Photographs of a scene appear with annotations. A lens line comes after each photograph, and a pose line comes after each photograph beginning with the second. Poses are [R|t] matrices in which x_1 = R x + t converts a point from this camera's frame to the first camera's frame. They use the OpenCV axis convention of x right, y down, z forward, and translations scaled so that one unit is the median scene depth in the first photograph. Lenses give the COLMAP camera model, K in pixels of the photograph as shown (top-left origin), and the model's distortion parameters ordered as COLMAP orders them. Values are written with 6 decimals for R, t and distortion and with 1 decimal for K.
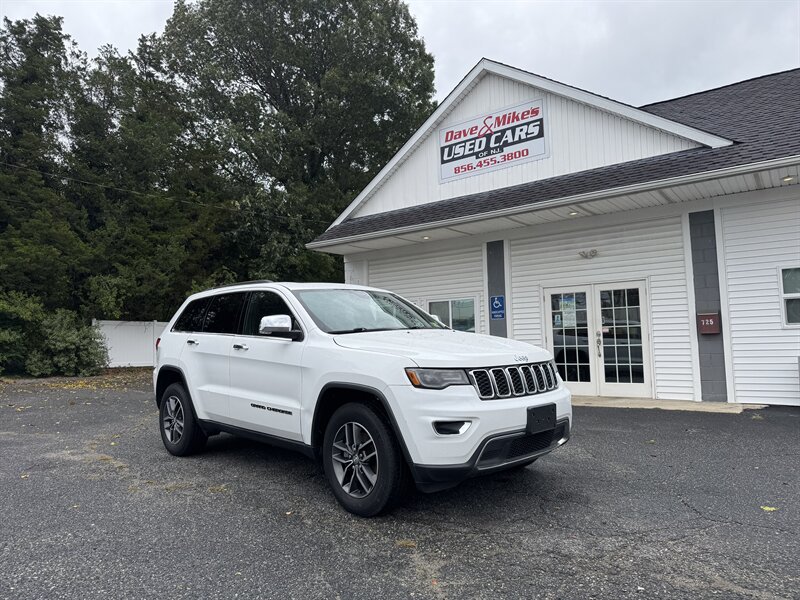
lens RADIAL K [[557.9, 0, 399.6], [0, 557.9, 301.2], [0, 0, 1]] dist [0.061747, -0.081402]
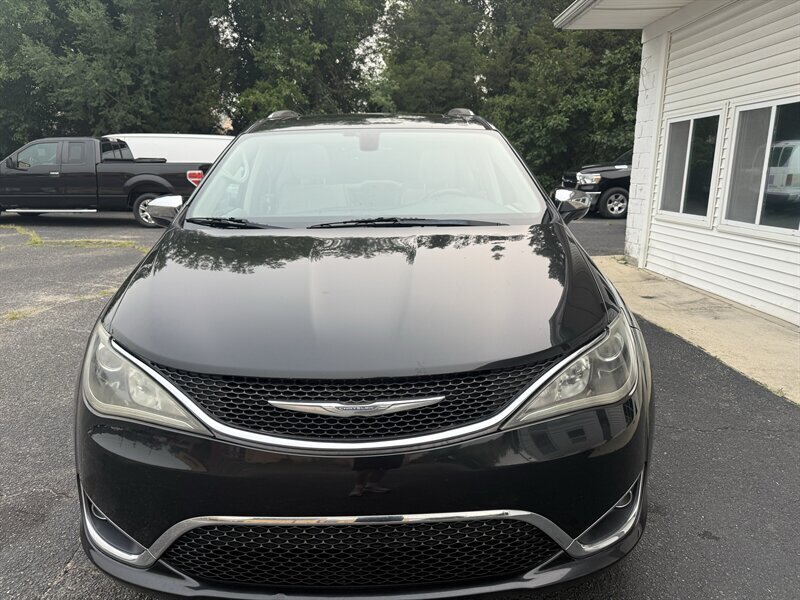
lens RADIAL K [[564.4, 0, 391.6], [0, 564.4, 300.9], [0, 0, 1]] dist [0.023911, -0.035874]
pose [[0.599834, 0.207363, -0.772787, 0.303523], [0.042951, 0.956096, 0.289889, 0.004847], [0.798971, -0.207077, 0.564593, 0.513281]]
